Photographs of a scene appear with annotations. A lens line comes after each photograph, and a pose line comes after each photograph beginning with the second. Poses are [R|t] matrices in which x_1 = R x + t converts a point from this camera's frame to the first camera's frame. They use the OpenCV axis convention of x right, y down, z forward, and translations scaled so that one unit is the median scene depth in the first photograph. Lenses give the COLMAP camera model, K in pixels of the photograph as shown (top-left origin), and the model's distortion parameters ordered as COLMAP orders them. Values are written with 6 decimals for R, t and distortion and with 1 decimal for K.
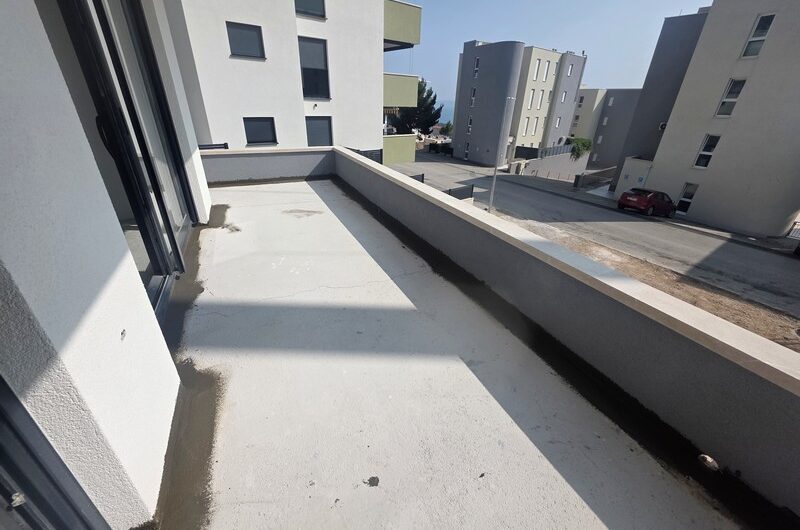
lens RADIAL K [[319.4, 0, 400.0], [0, 319.4, 265.0], [0, 0, 1]] dist [0.001157, 0.000165]
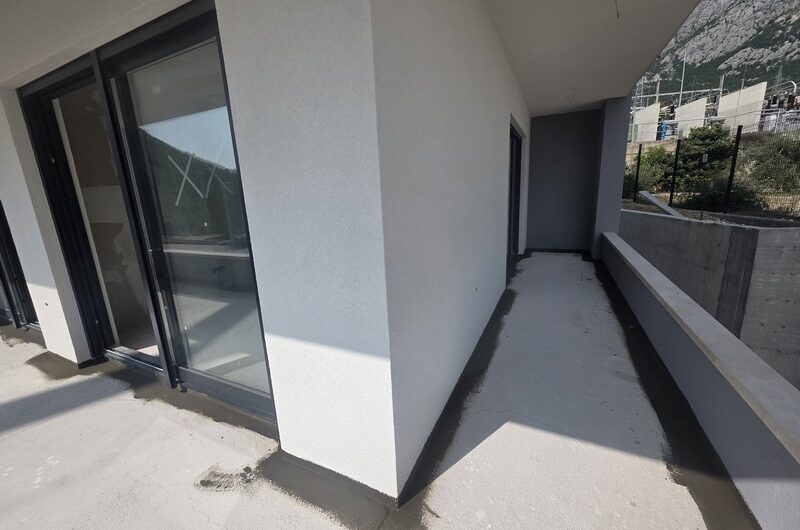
lens RADIAL K [[319.4, 0, 400.0], [0, 319.4, 265.0], [0, 0, 1]] dist [0.001157, 0.000165]
pose [[-0.779506, 0.143325, -0.609778, -0.580992], [-0.262101, 0.809526, 0.525329, -0.828531], [0.568924, 0.569320, -0.593465, 1.500363]]
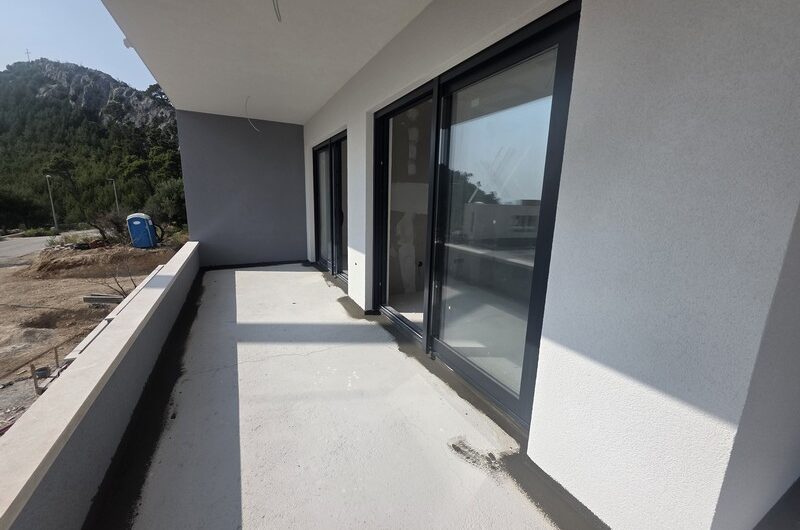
lens RADIAL K [[319.4, 0, 400.0], [0, 319.4, 265.0], [0, 0, 1]] dist [0.001157, 0.000165]
pose [[-0.997717, -0.050598, -0.044727, -0.442812], [-0.067445, 0.780382, 0.621655, -0.803807], [0.003450, 0.623253, -0.782013, 1.459018]]
